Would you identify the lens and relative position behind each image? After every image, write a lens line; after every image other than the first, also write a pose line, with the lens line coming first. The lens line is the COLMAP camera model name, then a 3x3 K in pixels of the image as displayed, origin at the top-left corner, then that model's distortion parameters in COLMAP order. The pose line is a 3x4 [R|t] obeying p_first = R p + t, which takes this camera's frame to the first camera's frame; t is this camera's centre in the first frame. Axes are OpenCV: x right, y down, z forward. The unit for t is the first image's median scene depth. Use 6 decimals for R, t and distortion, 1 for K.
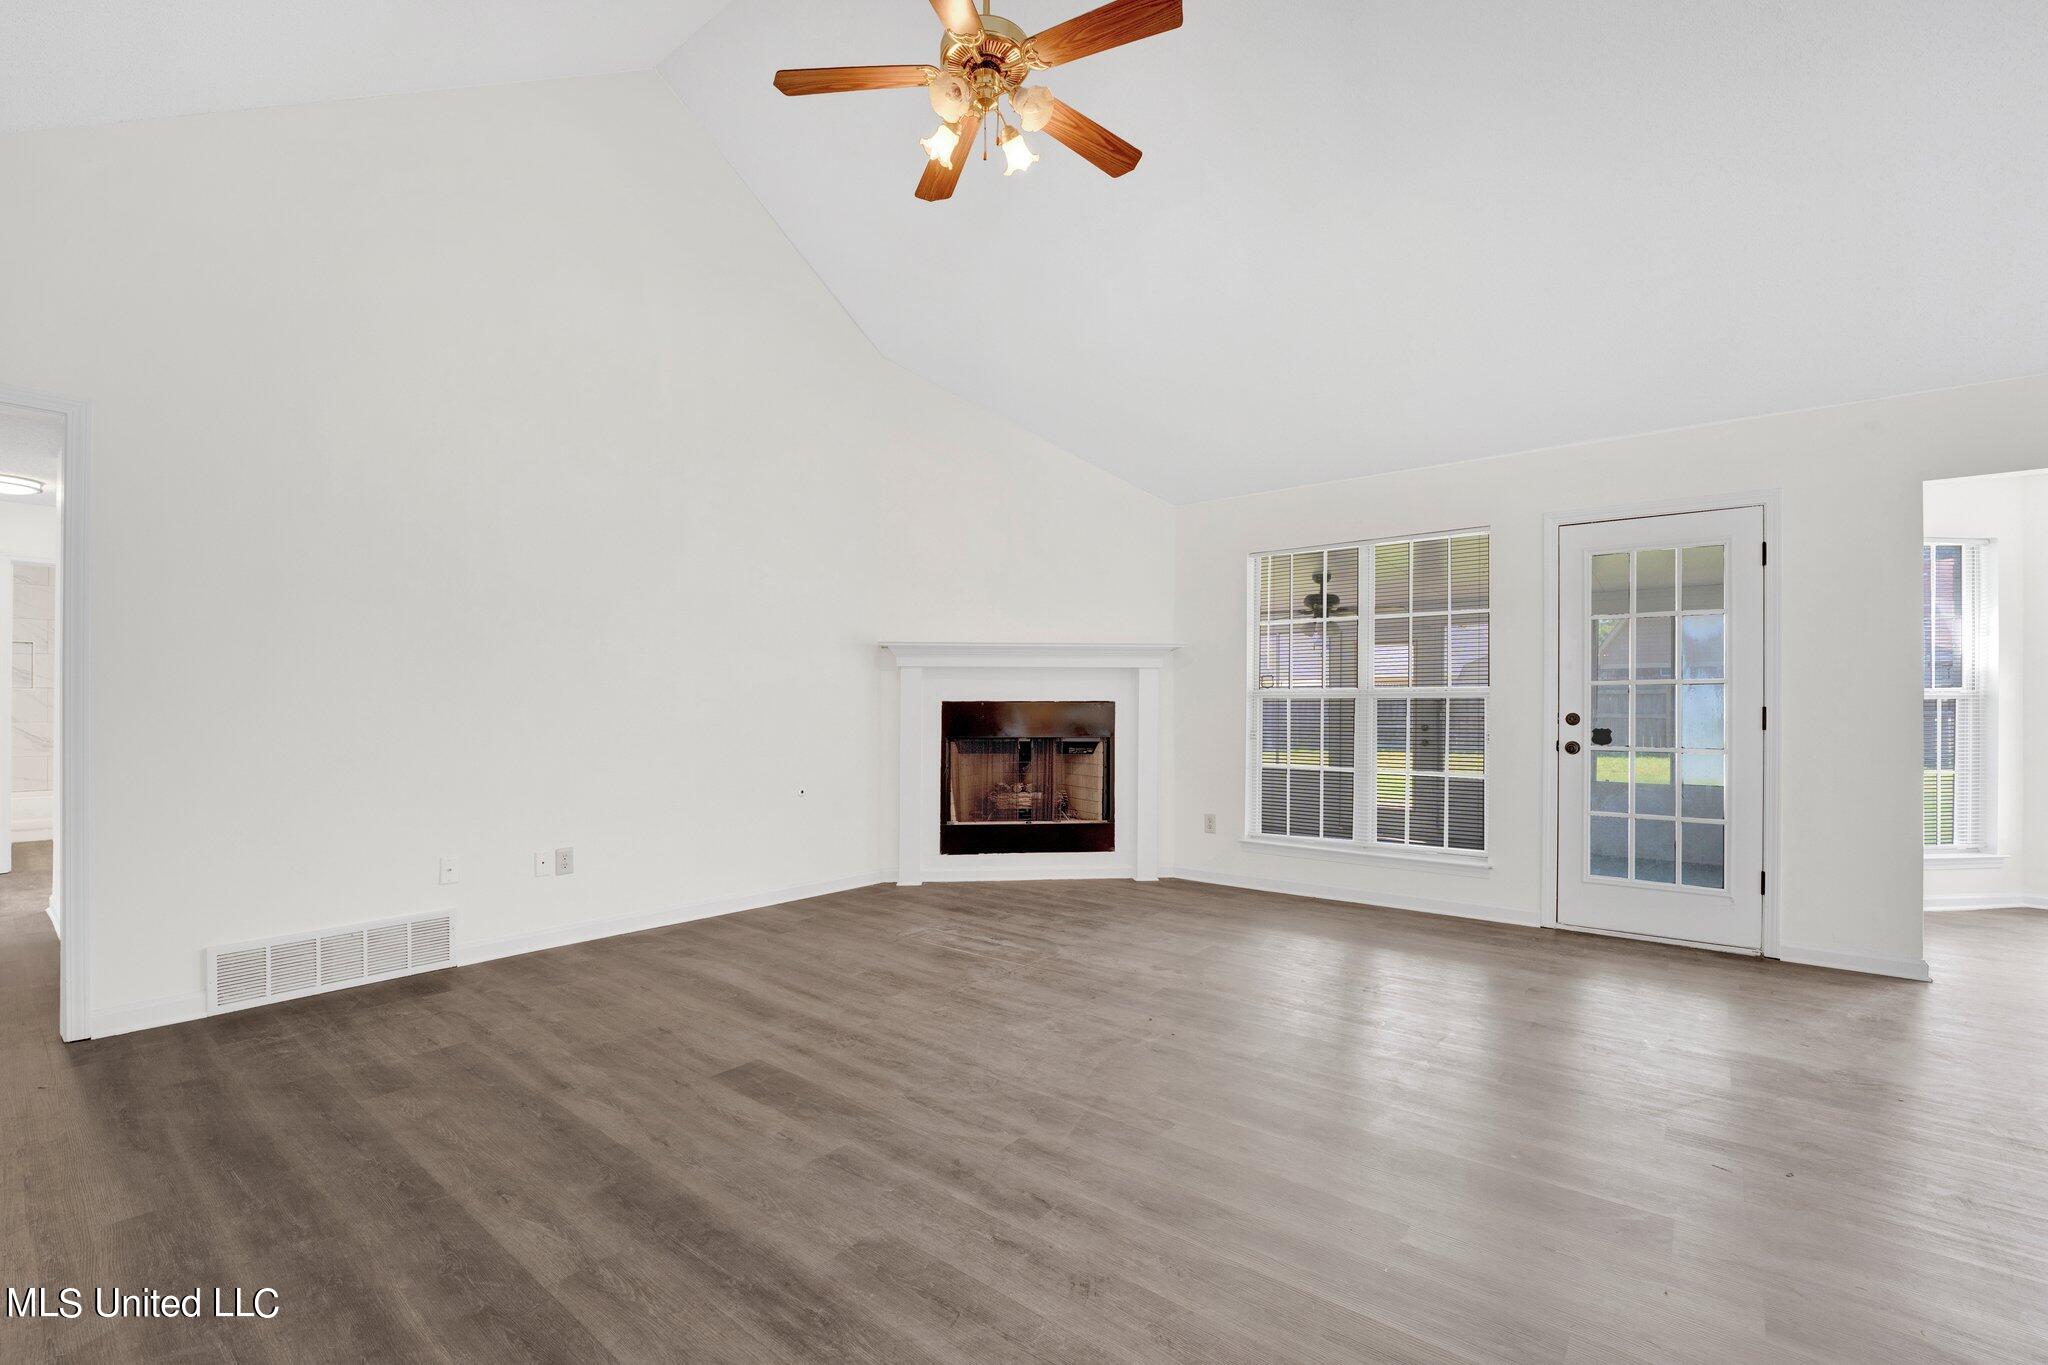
lens RADIAL K [[884.3, 0, 1025.2], [0, 884.3, 701.2], [0, 0, 1]] dist [-0.026405, 0.004039]
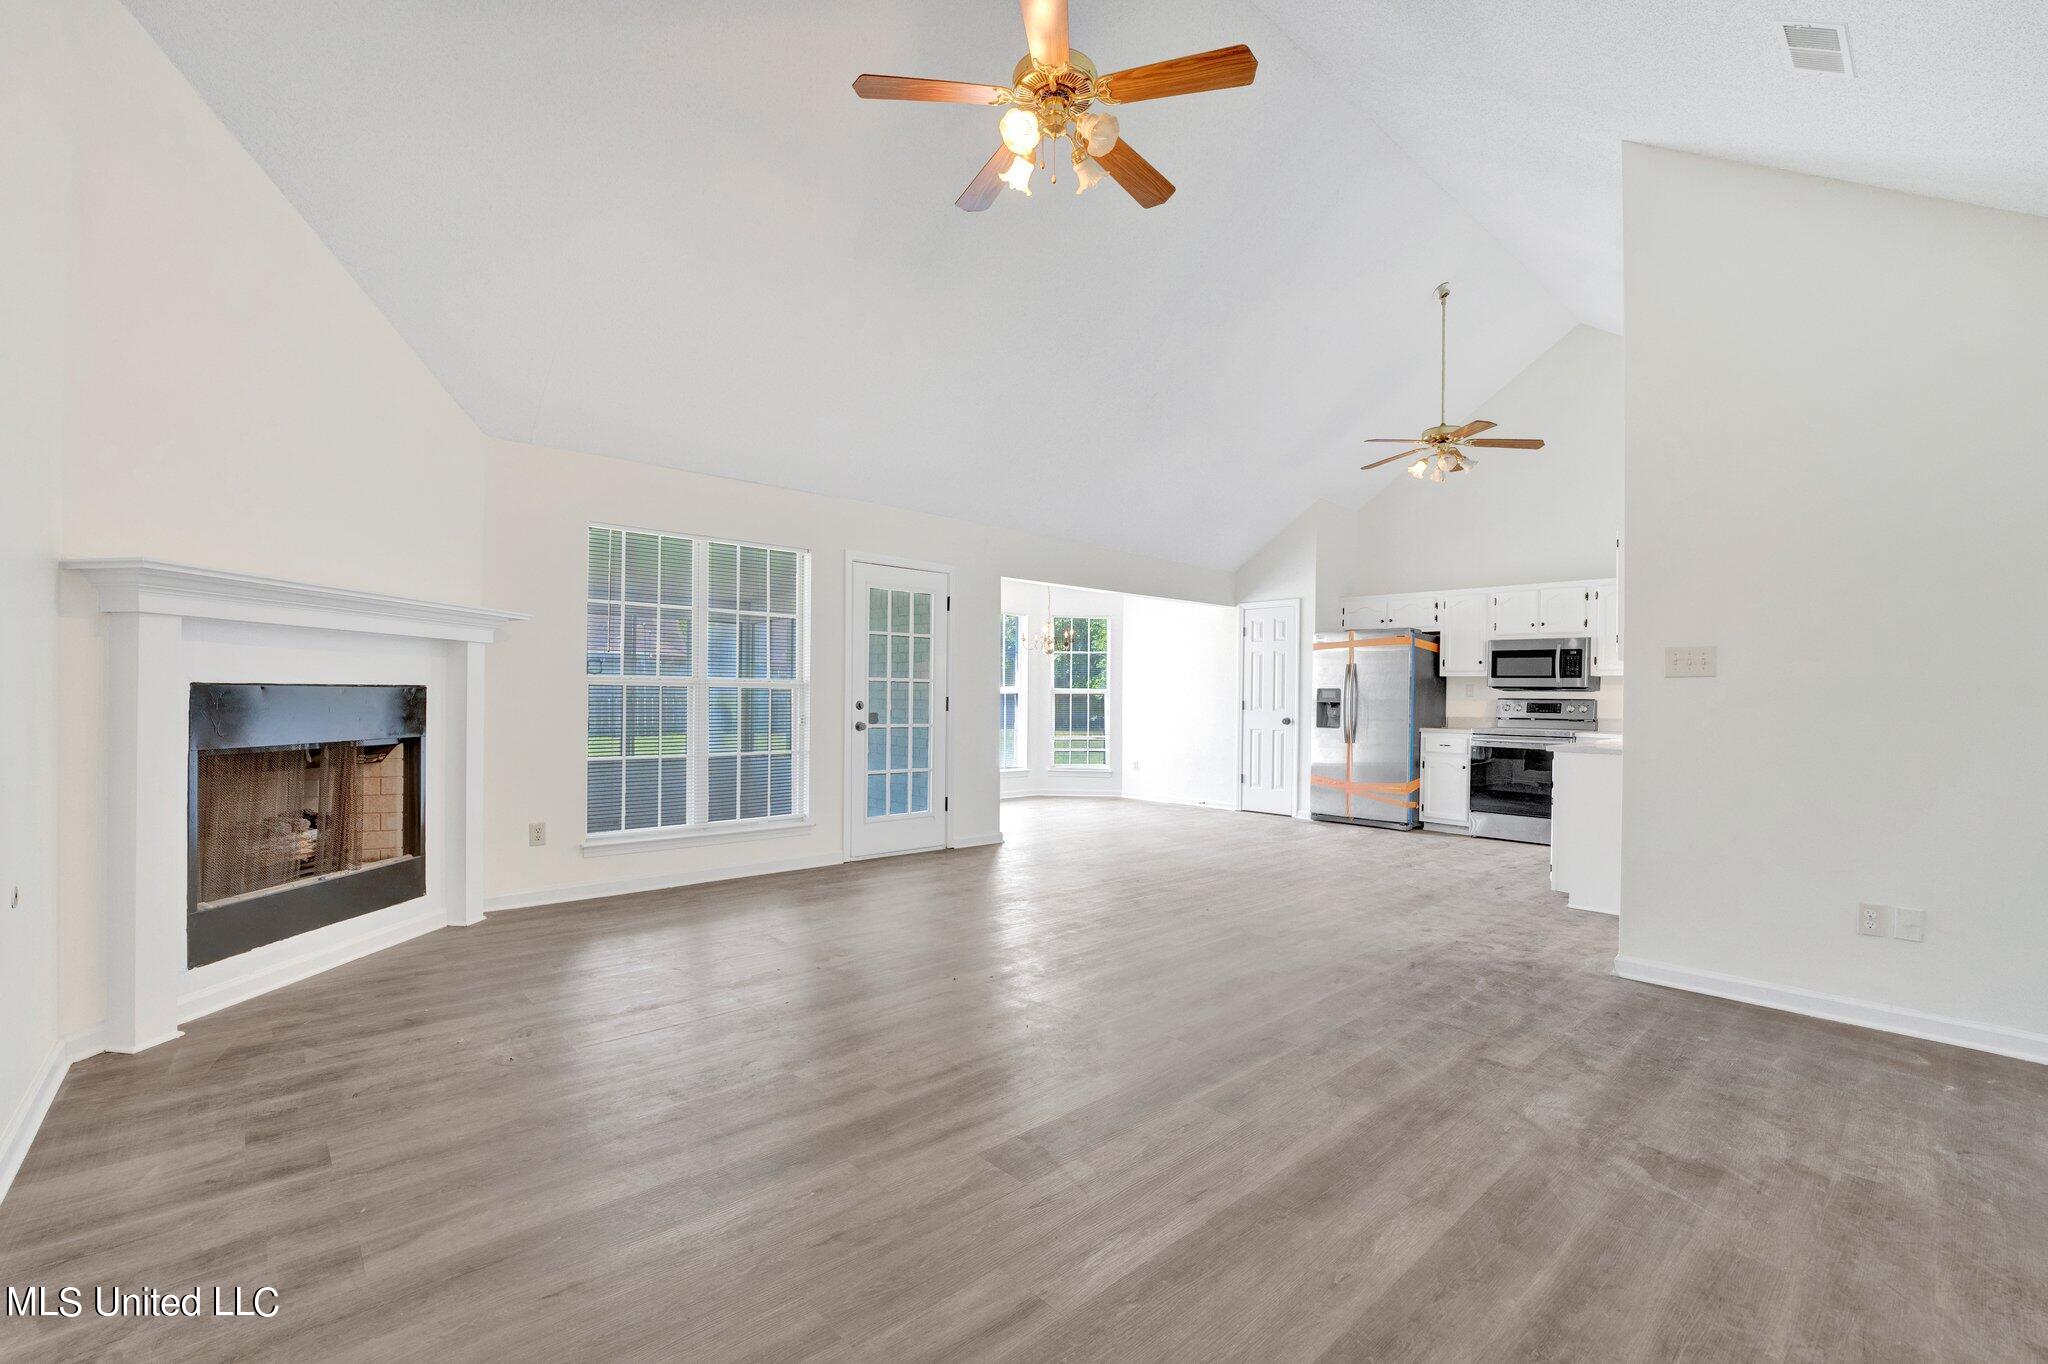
lens RADIAL K [[884.3, 0, 1018.7], [0, 884.3, 689.0], [0, 0, 1]] dist [-0.026405, 0.004039]
pose [[0.143801, 0.007896, 0.989575, -0.612180], [-0.016841, 0.999843, -0.005531, -0.001213], [-0.989463, -0.015870, 0.143911, 0.489527]]
